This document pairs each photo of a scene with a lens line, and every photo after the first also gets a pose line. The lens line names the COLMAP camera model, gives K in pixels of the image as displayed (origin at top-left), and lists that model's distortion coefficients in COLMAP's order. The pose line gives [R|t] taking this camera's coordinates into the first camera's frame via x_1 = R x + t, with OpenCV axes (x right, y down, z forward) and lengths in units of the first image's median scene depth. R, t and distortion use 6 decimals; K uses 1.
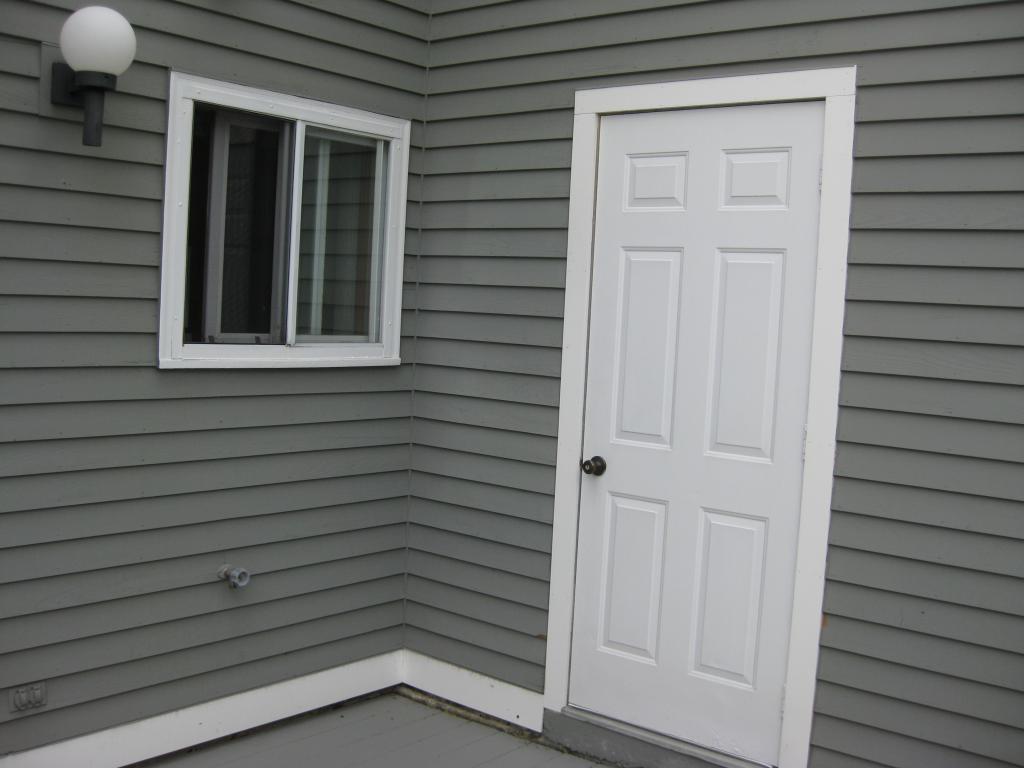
lens RADIAL K [[1155.5, 0, 512.2], [0, 1155.5, 388.1], [0, 0, 1]] dist [-0.102971, 0.000000]
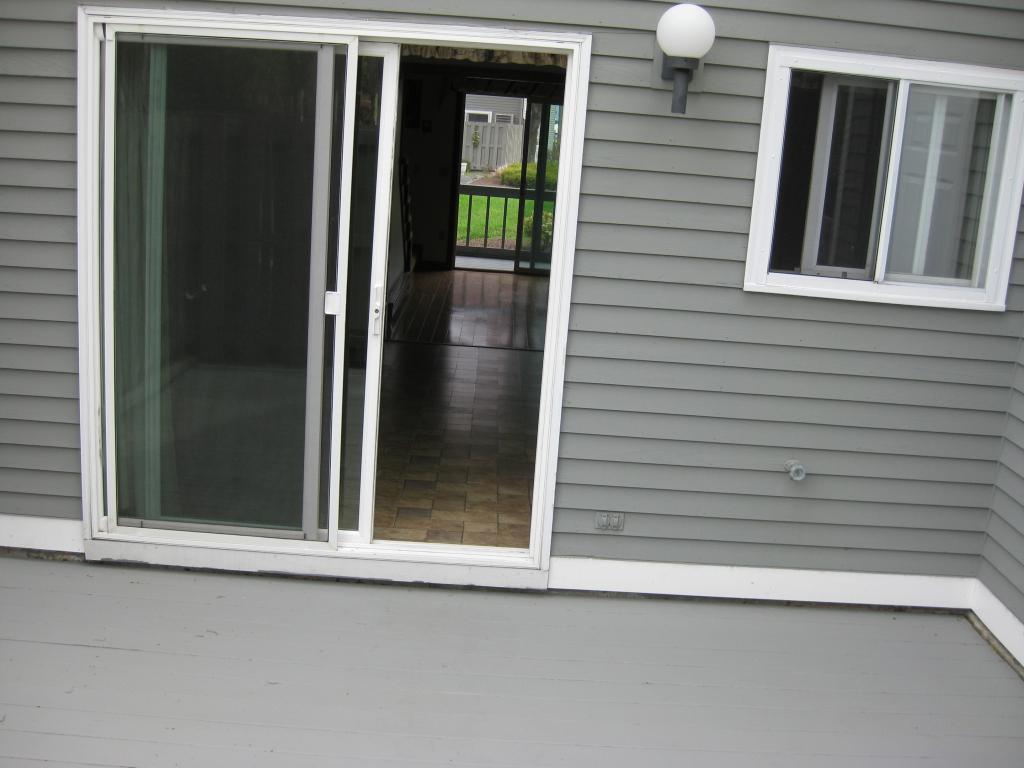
lens RADIAL K [[1155.5, 0, 512.6], [0, 1155.5, 380.6], [0, 0, 1]] dist [-0.102971, 0.000000]
pose [[0.661521, 0.178349, -0.728411, 0.408724], [-0.100129, 0.983618, 0.149901, -0.075678], [0.743212, -0.026228, 0.668541, -0.008822]]
